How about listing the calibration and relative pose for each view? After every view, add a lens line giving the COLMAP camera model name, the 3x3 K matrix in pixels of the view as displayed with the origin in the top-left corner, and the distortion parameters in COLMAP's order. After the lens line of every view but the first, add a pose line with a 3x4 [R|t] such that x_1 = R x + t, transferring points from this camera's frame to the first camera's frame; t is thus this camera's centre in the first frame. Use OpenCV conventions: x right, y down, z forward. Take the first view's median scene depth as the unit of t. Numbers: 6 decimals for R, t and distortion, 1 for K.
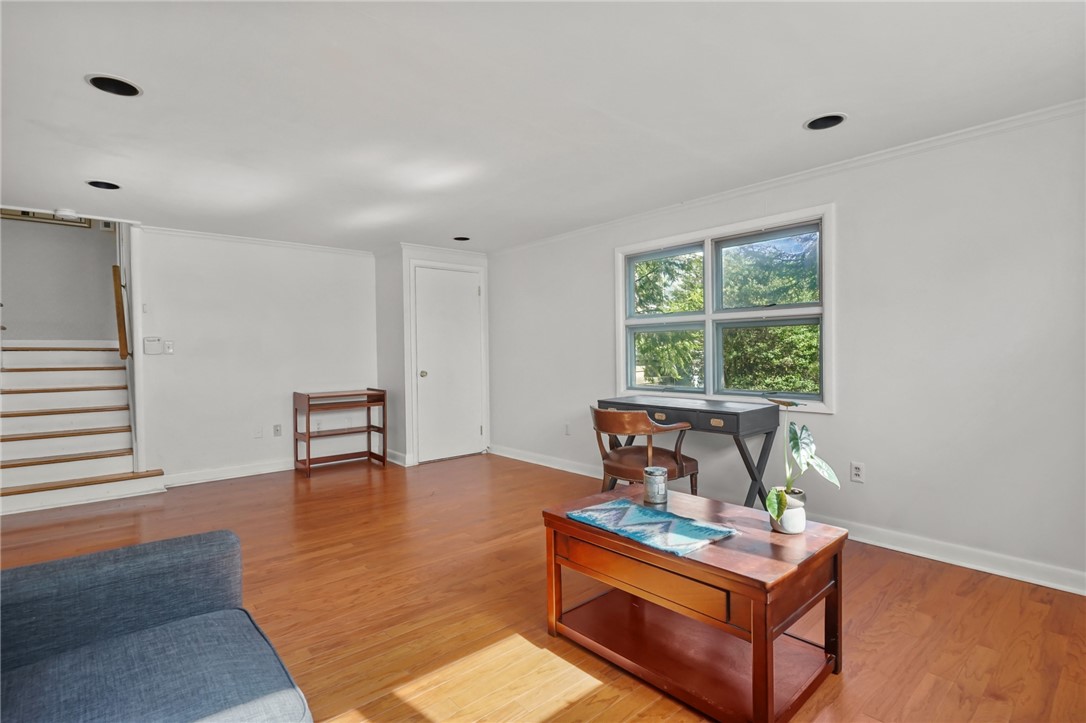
lens RADIAL K [[524.1, 0, 528.4], [0, 524.1, 357.4], [0, 0, 1]] dist [0.000552, 0.000258]
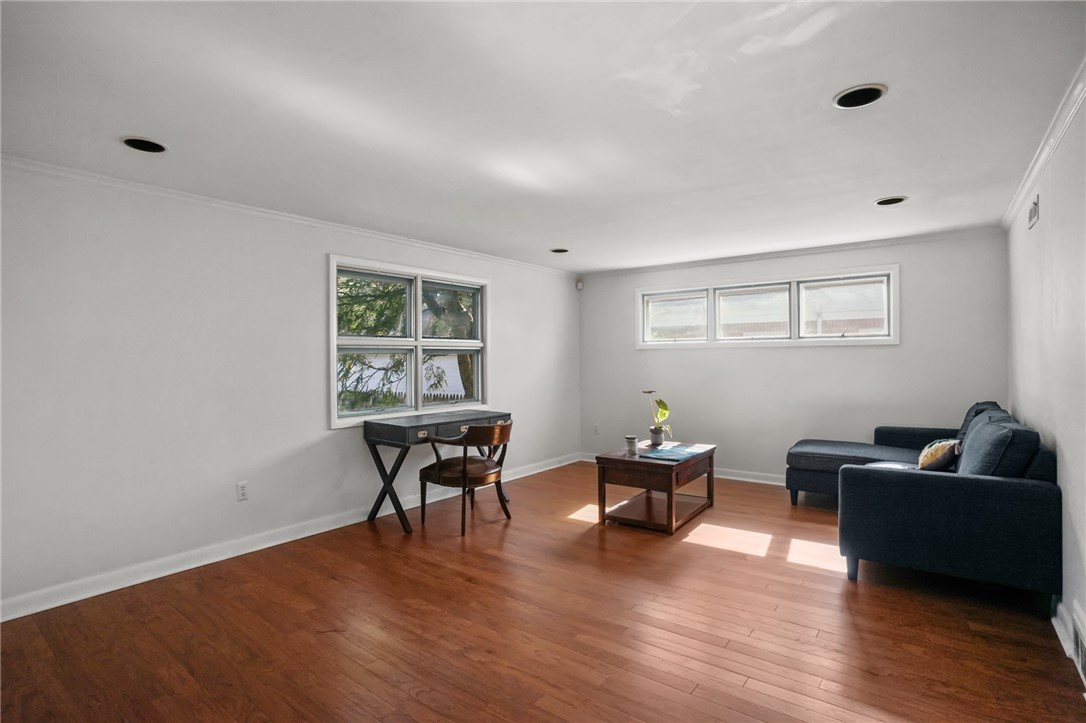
lens RADIAL K [[531.8, 0, 539.0], [0, 531.8, 356.8], [0, 0, 1]] dist [-0.071891, 0.032170]
pose [[-0.210367, 0.032991, 0.977066, -0.759176], [0.037177, 0.998977, -0.025726, -0.005763], [-0.976915, 0.030913, -0.211379, 0.874531]]
